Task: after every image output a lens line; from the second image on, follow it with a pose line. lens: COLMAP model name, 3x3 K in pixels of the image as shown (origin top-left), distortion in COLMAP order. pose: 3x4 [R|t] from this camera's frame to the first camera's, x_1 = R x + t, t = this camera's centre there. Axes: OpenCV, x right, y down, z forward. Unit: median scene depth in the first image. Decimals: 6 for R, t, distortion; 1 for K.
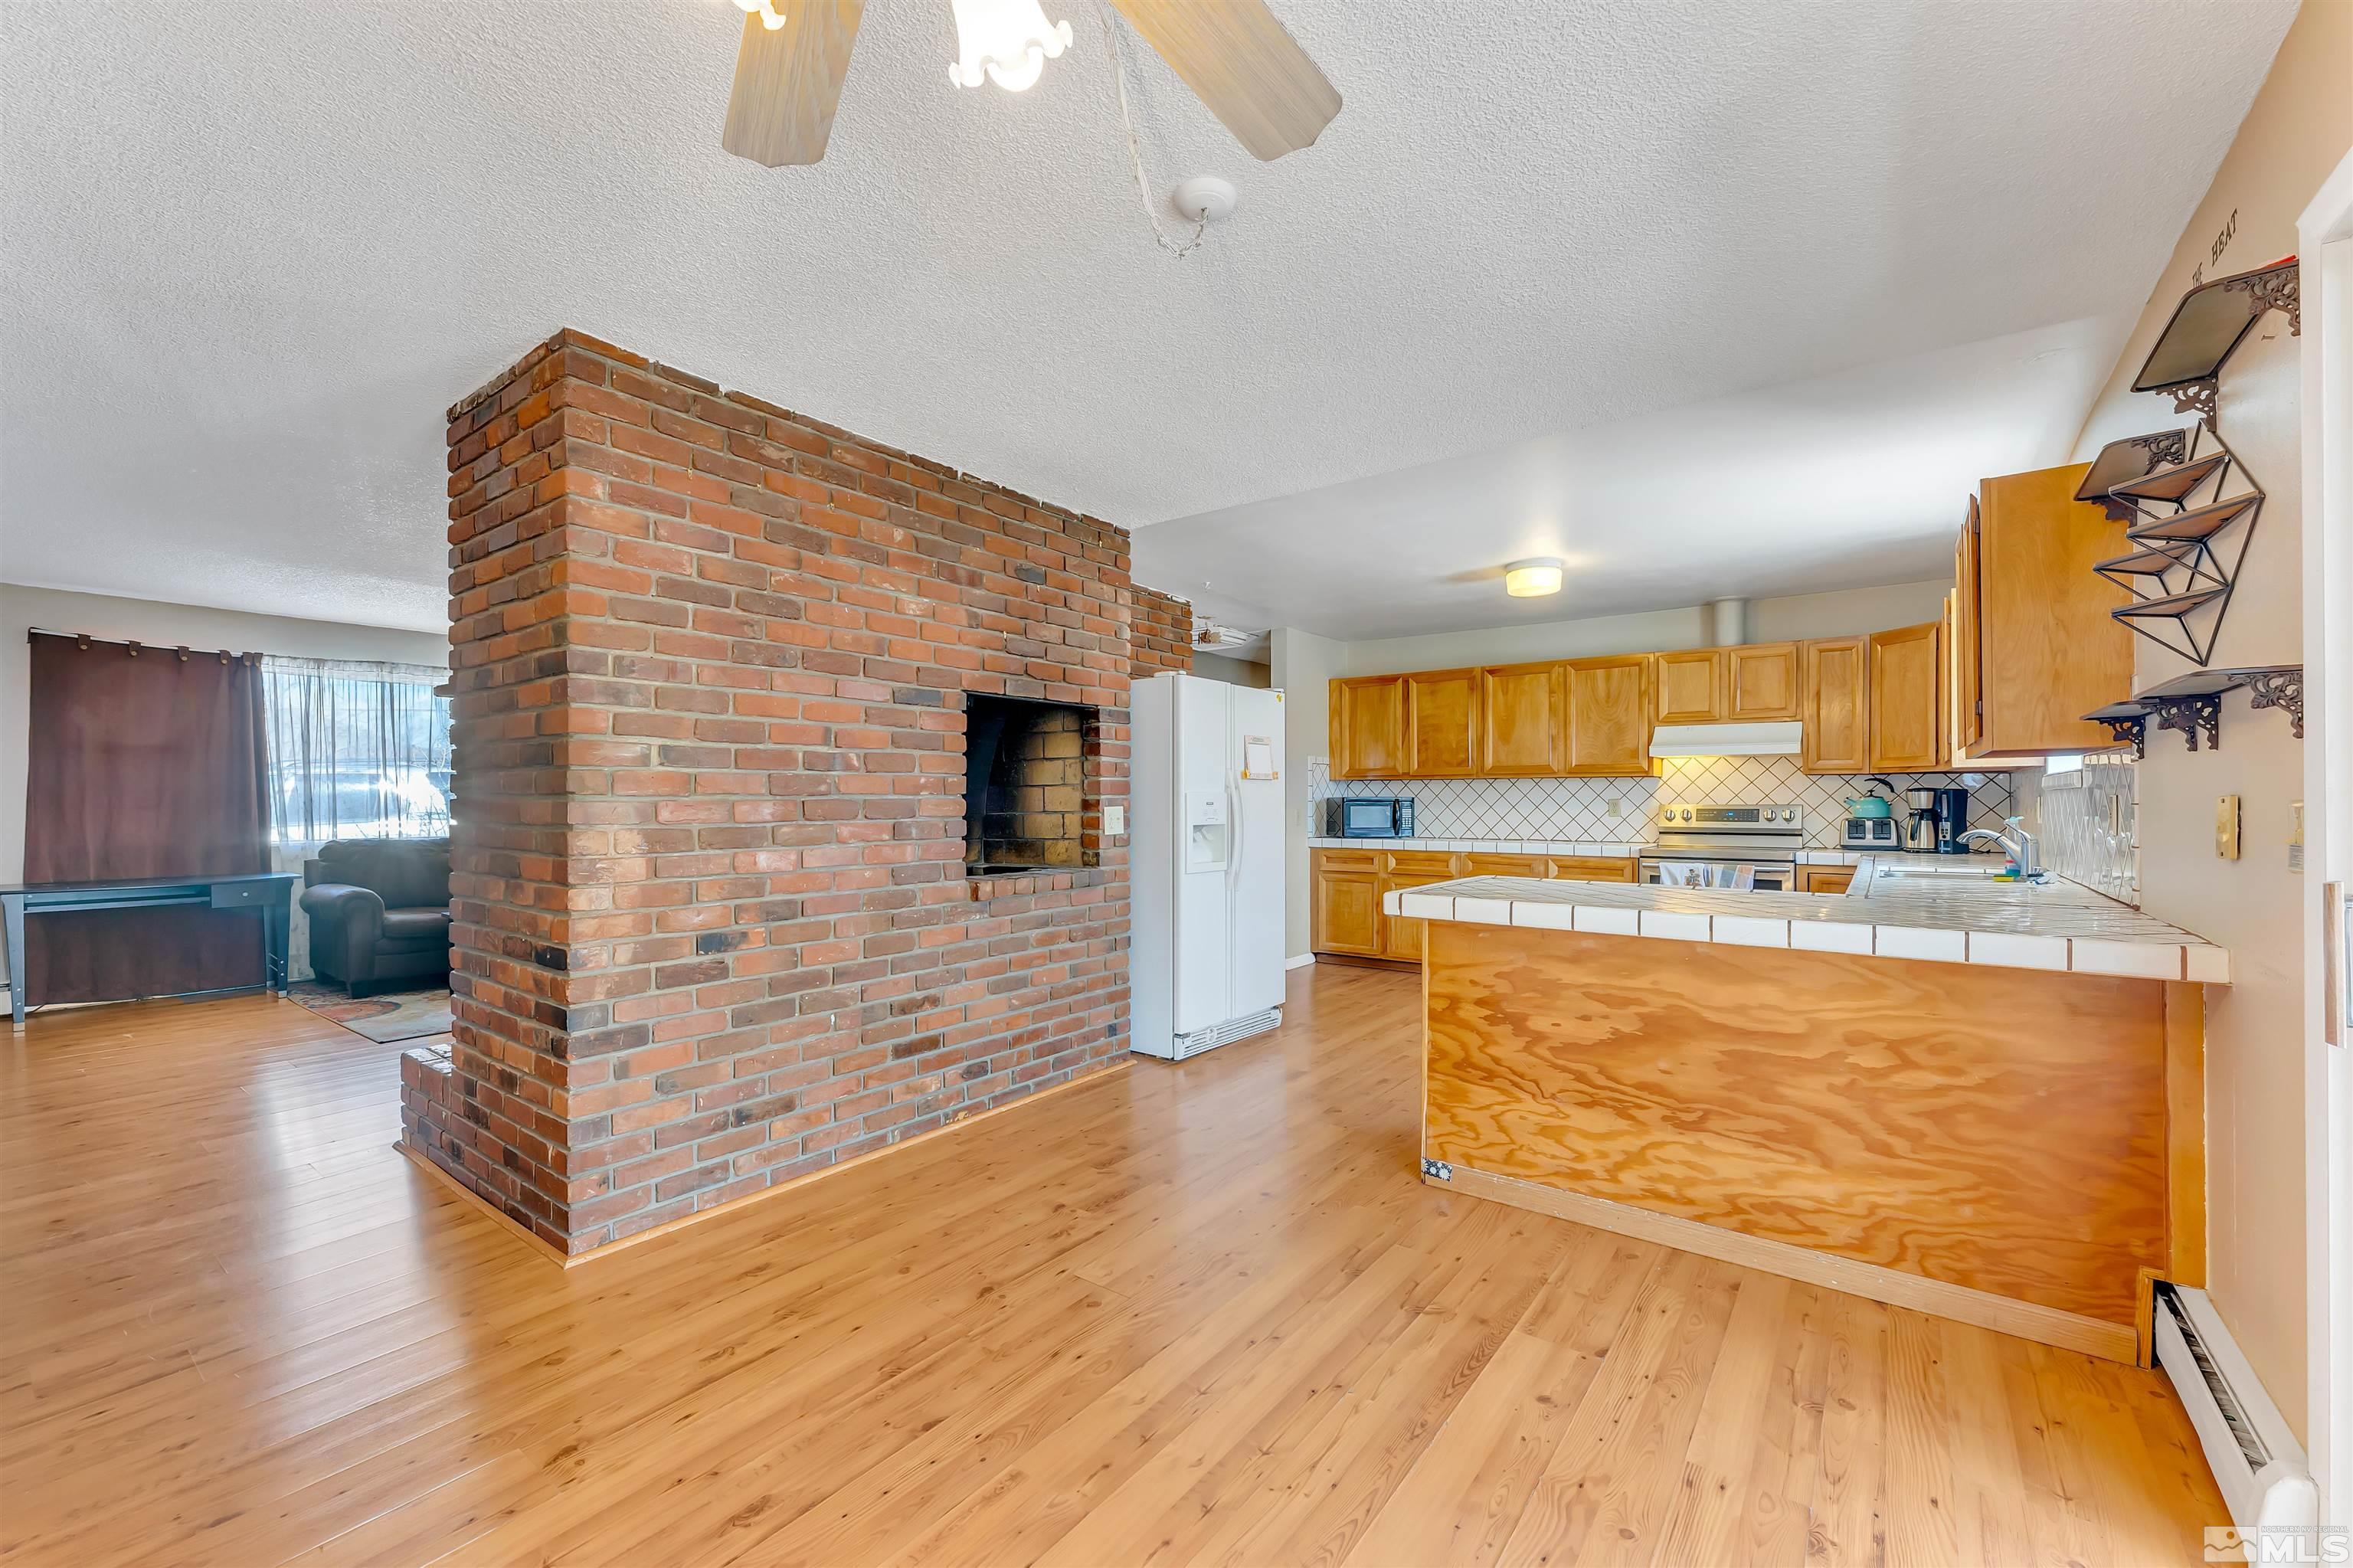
lens RADIAL K [[948.7, 0, 1183.0], [0, 948.7, 798.4], [0, 0, 1]] dist [0.001324, 0.000589]
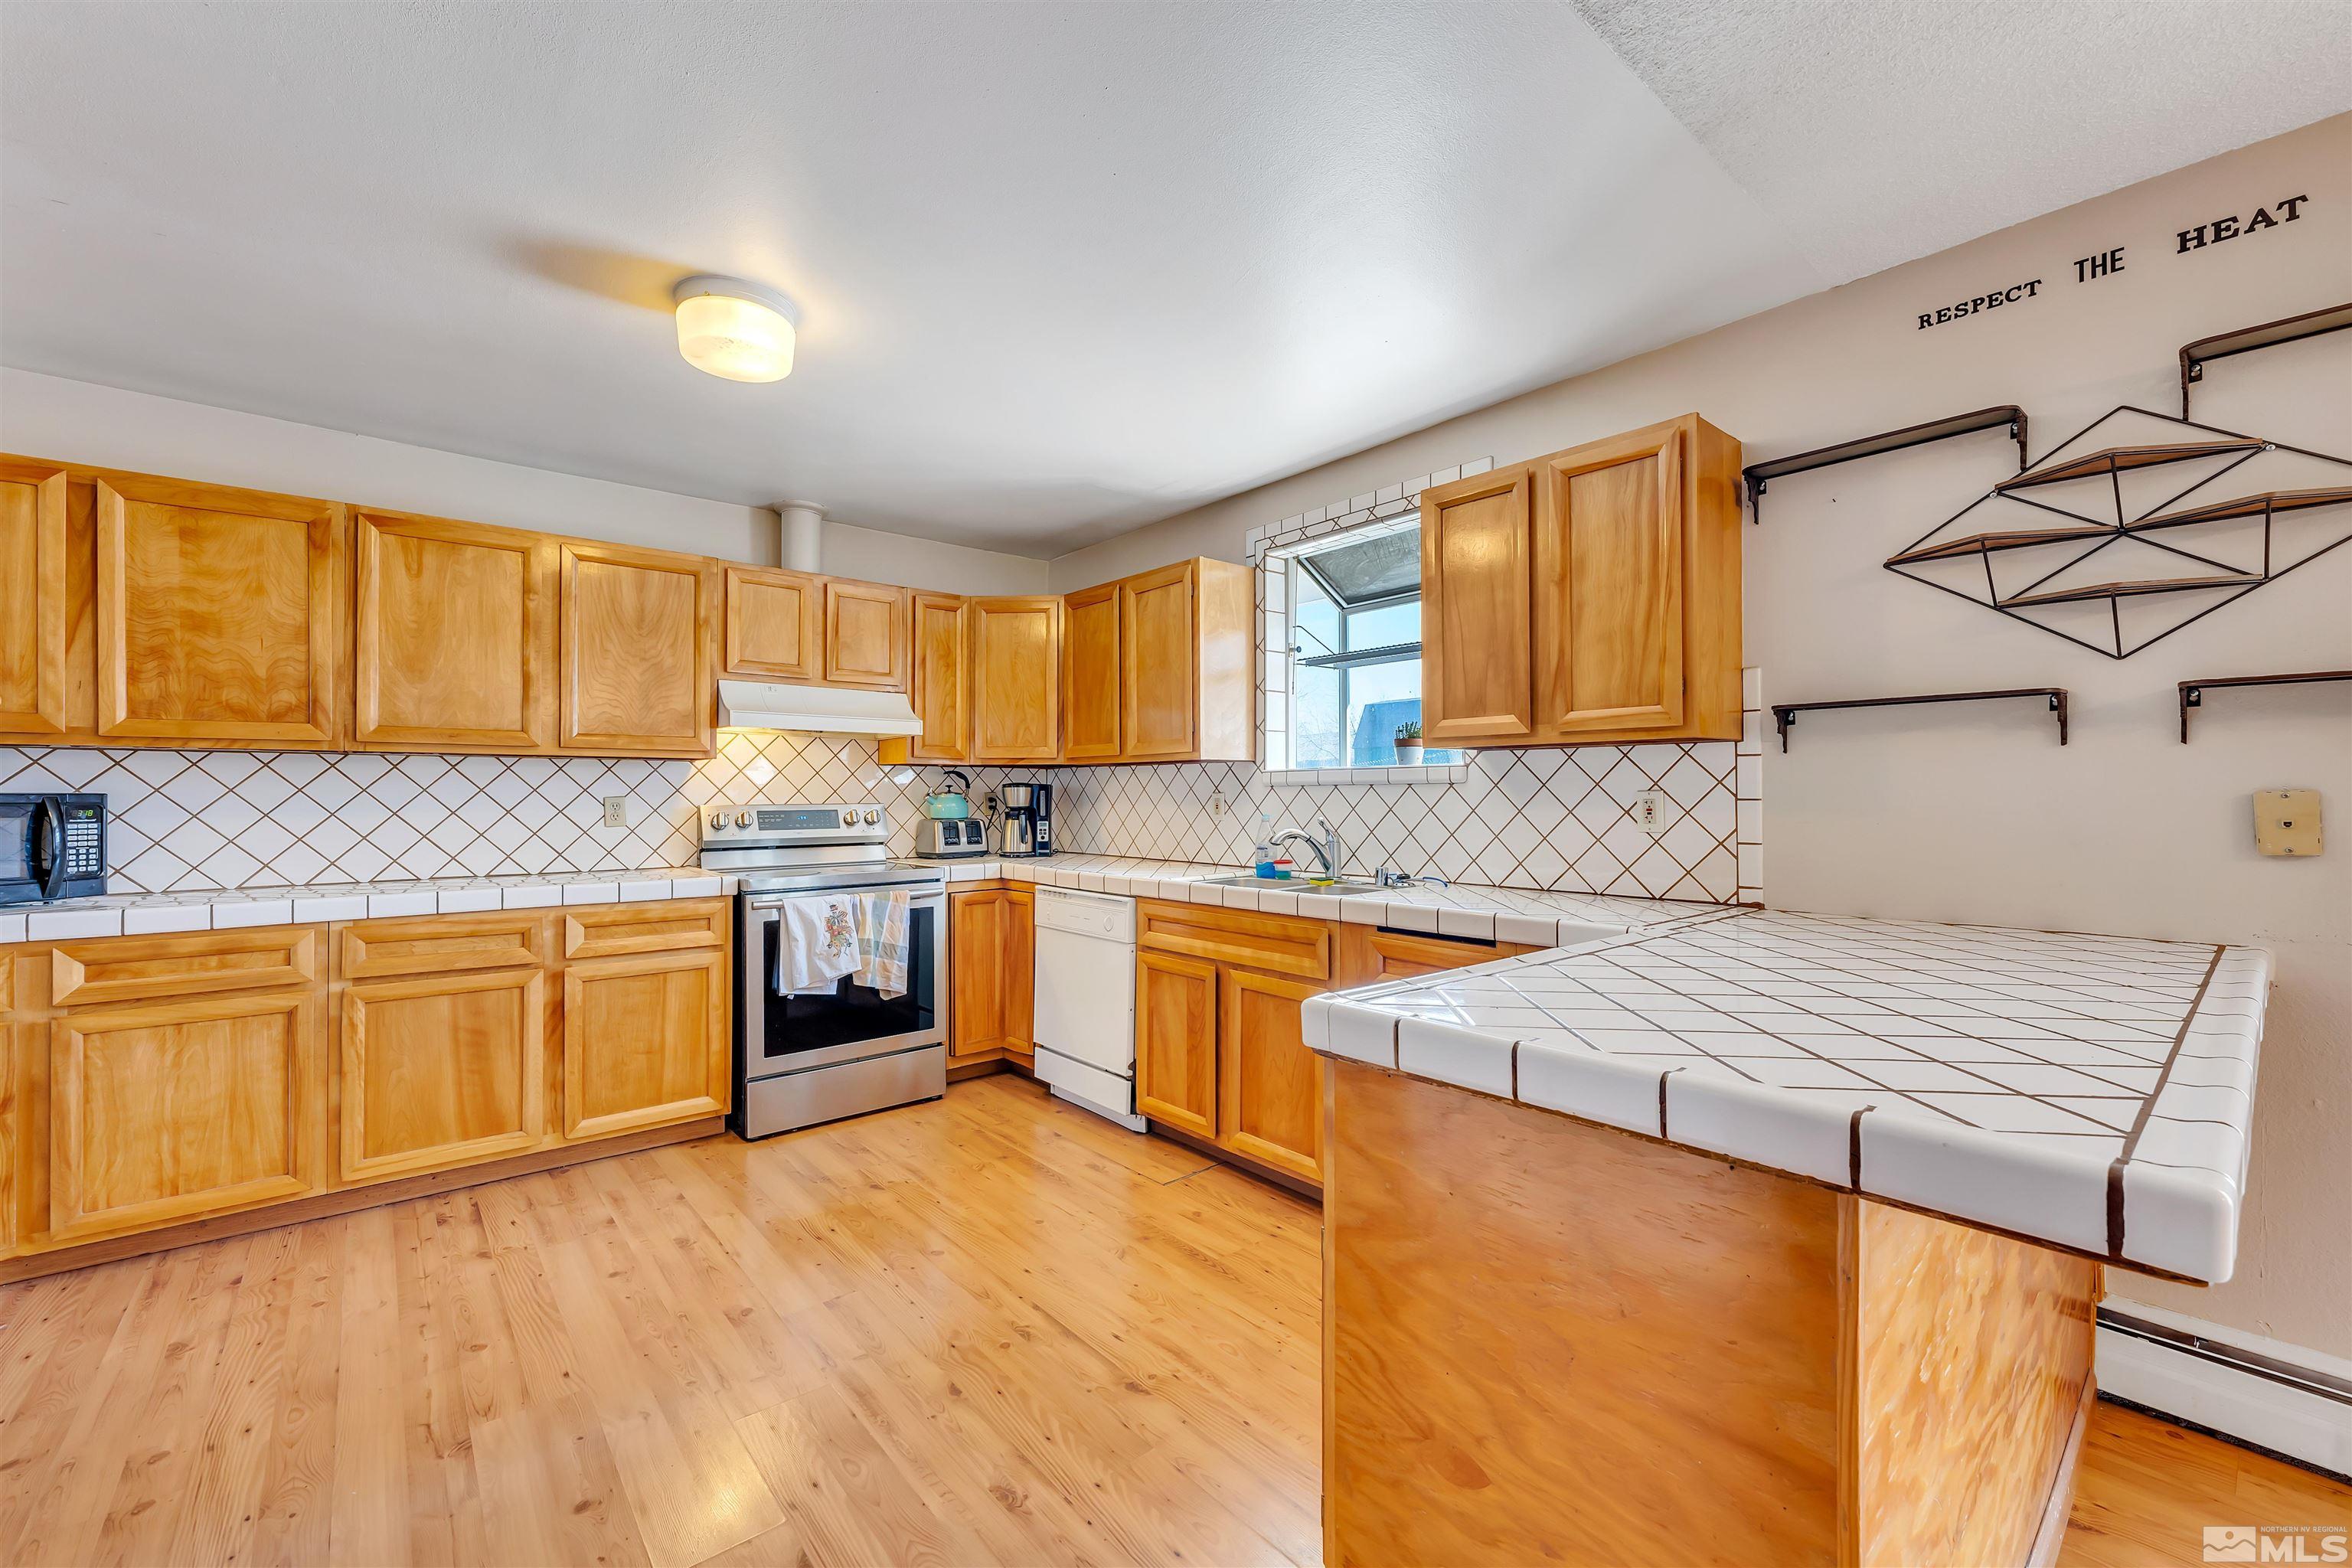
lens RADIAL K [[948.3, 0, 1155.7], [0, 948.3, 785.2], [0, 0, 1]] dist [0.001324, 0.000589]
pose [[0.231920, 0.007823, 0.972703, -0.035707], [0.001331, 0.999964, -0.008359, -0.001008], [-0.972734, 0.003234, 0.231902, 0.544642]]
